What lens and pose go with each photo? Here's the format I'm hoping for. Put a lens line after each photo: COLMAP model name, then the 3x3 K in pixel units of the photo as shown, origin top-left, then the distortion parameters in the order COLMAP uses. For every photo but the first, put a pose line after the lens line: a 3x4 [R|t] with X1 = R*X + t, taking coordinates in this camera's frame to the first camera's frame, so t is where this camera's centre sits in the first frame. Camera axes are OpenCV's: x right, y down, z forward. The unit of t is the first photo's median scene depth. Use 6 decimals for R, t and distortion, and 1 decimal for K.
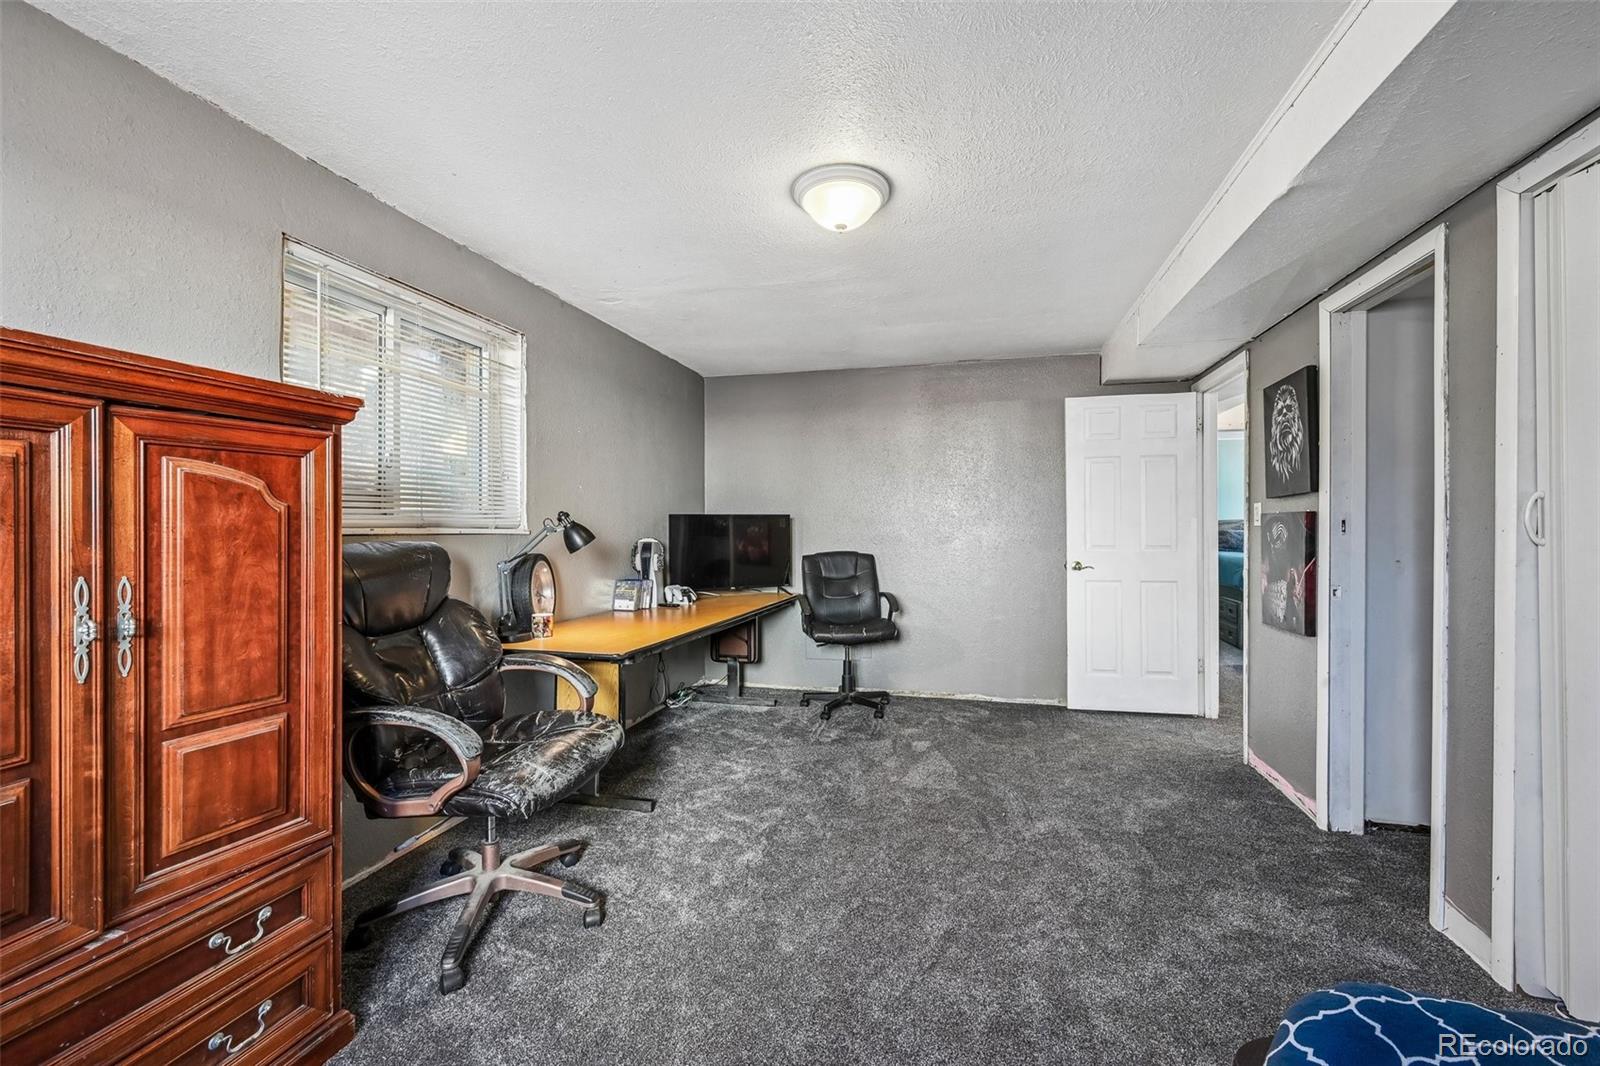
lens RADIAL K [[673.3, 0, 807.6], [0, 673.3, 518.7], [0, 0, 1]] dist [-0.000157, -0.000167]
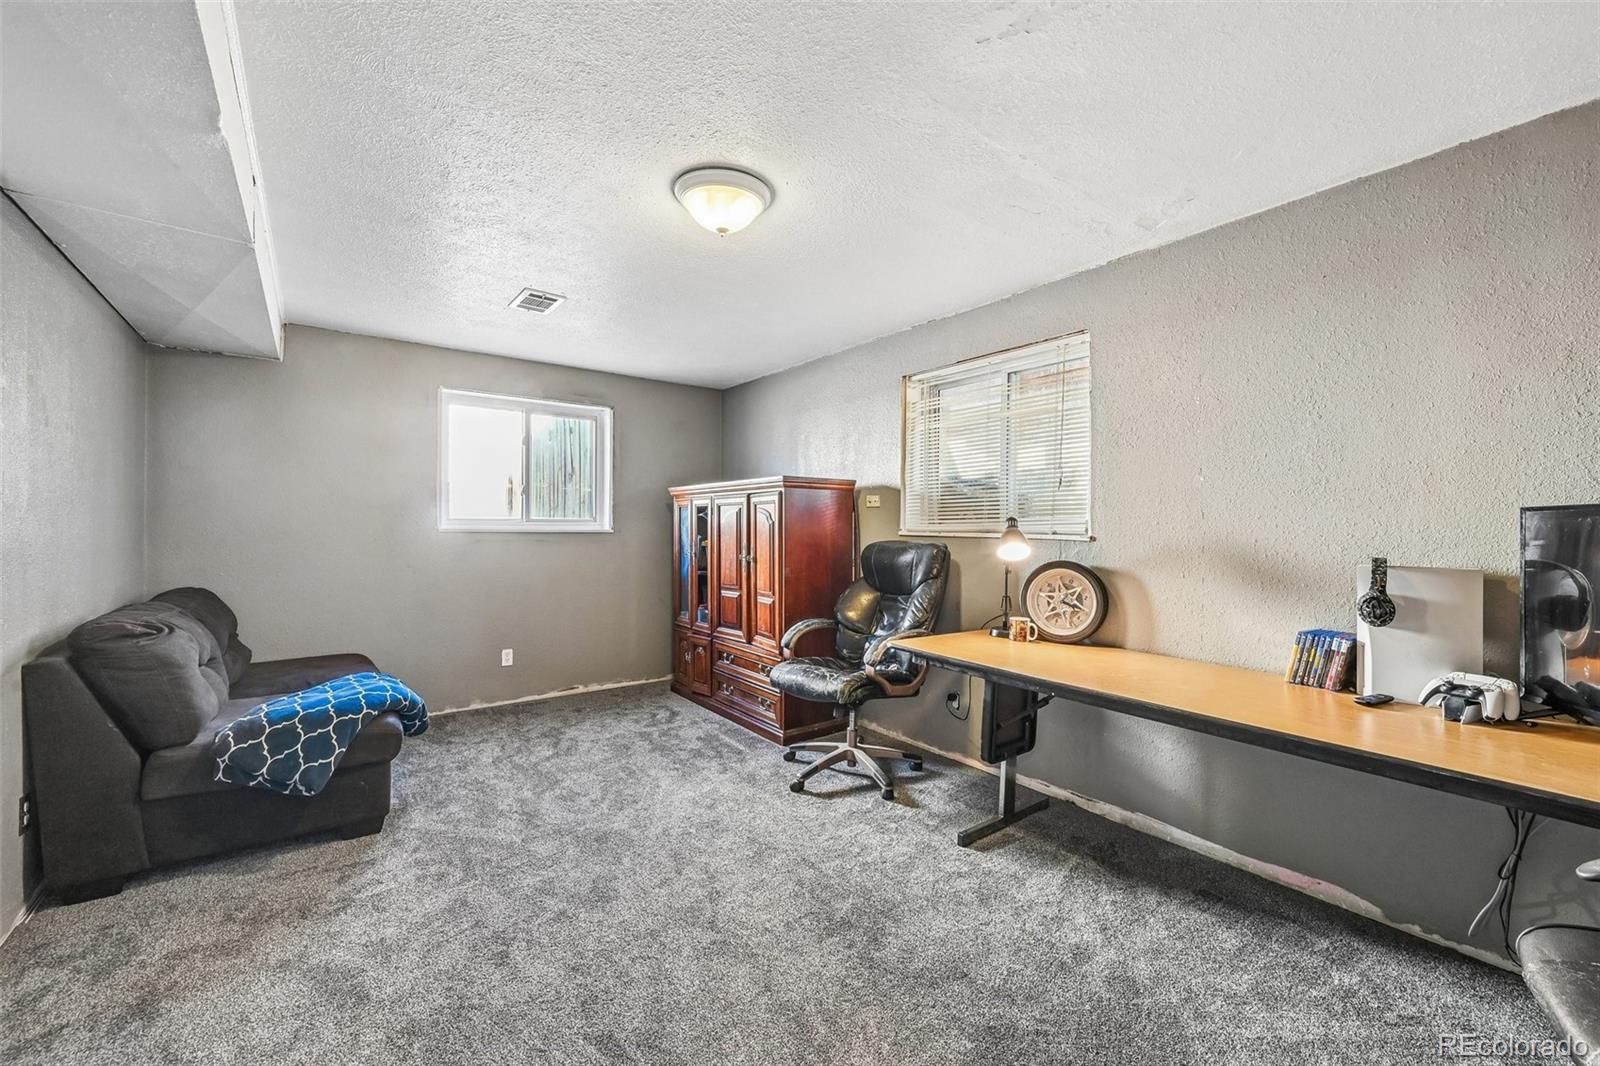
lens RADIAL K [[643.2, 0, 796.1], [0, 643.2, 538.7], [0, 0, 1]] dist [0.000161, 0.000547]
pose [[-0.632852, -0.004323, -0.774260, 0.558736], [-0.006506, 0.999979, -0.000266, 0.023386], [0.774245, 0.004869, -0.632867, 1.318350]]
